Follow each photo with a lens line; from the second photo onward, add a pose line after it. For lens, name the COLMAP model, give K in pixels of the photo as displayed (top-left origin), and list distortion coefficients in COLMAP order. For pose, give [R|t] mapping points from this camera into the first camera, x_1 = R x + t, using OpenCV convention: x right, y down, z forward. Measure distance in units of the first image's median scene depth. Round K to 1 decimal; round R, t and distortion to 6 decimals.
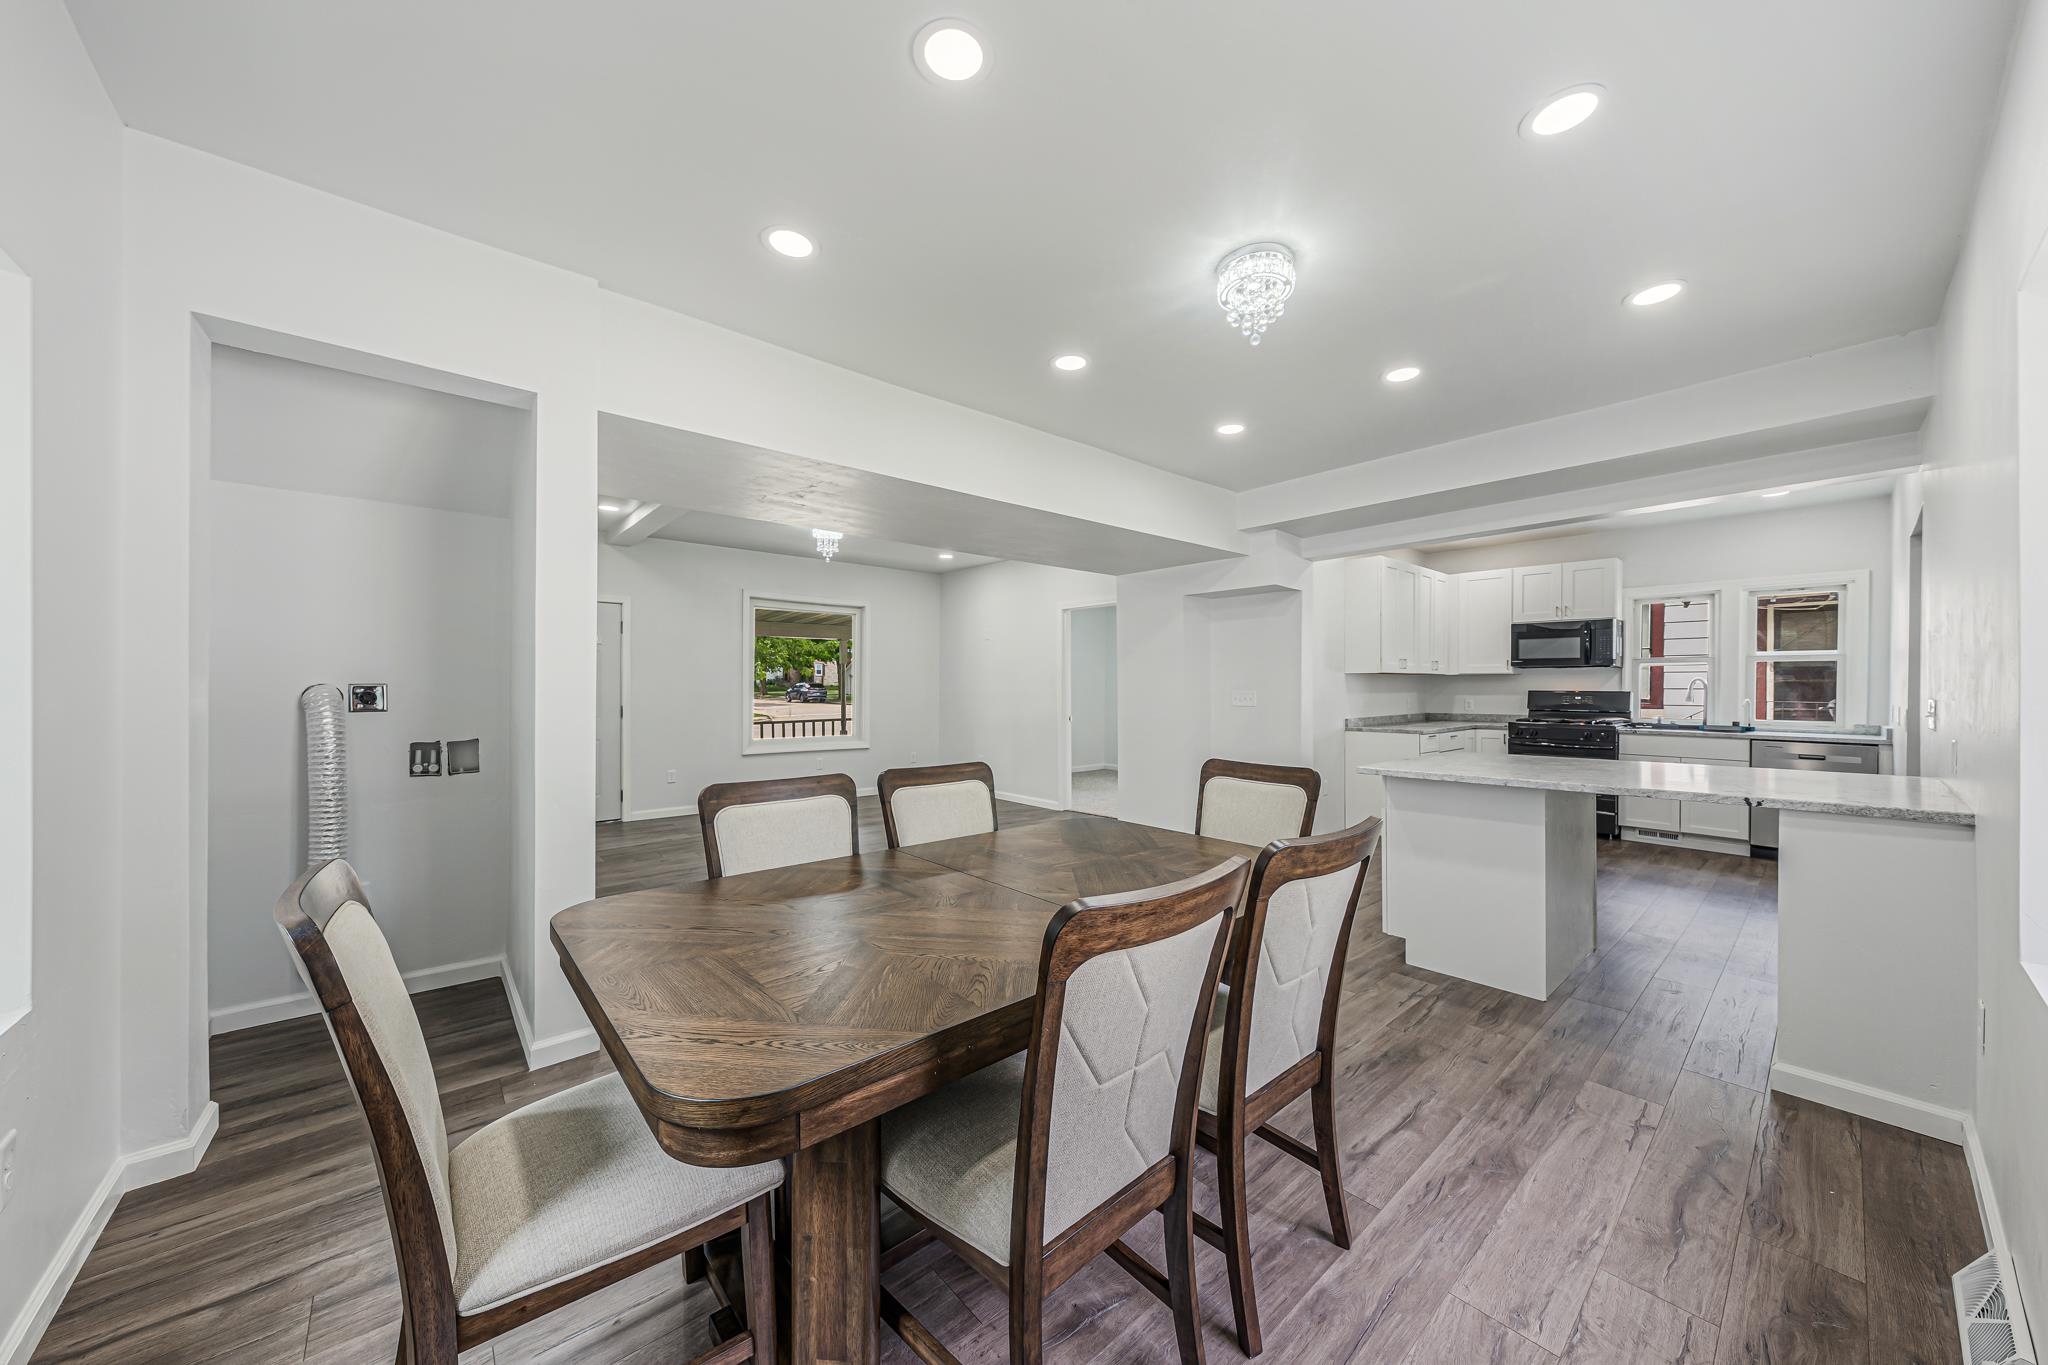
lens RADIAL K [[711.0, 0, 1024.0], [0, 711.0, 682.5], [0, 0, 1]] dist [-0.000118, 0.000025]
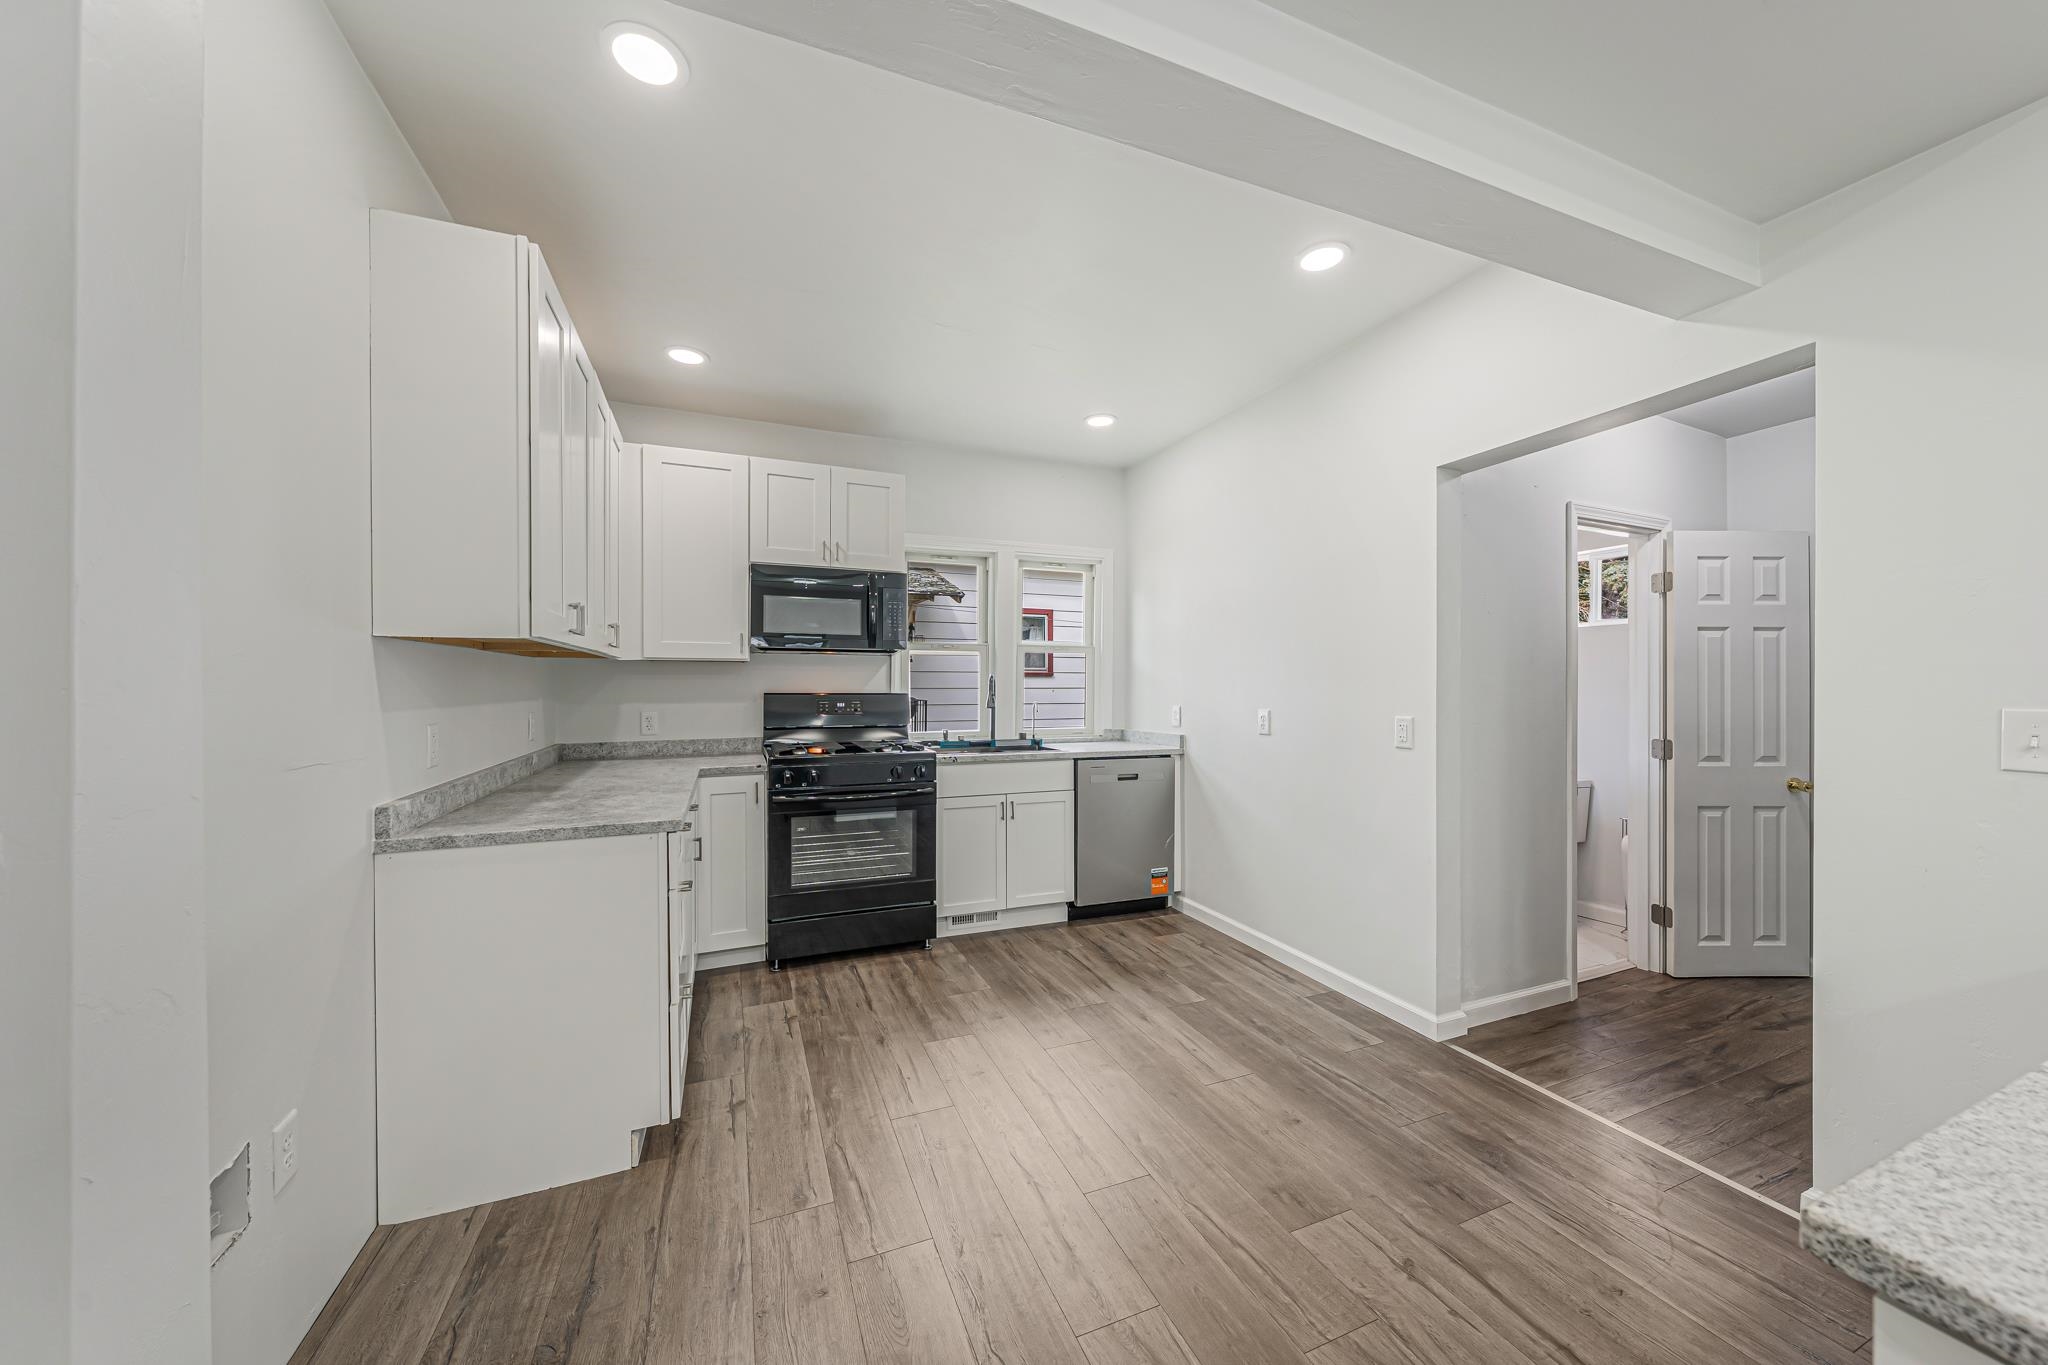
lens RADIAL K [[711.0, 0, 1024.0], [0, 711.0, 682.5], [0, 0, 1]] dist [-0.000118, 0.000025]
pose [[0.312978, 0.002856, 0.949756, 0.274111], [-0.001420, 0.999996, -0.002539, 0.004532], [-0.949759, -0.000554, 0.312981, 0.683503]]
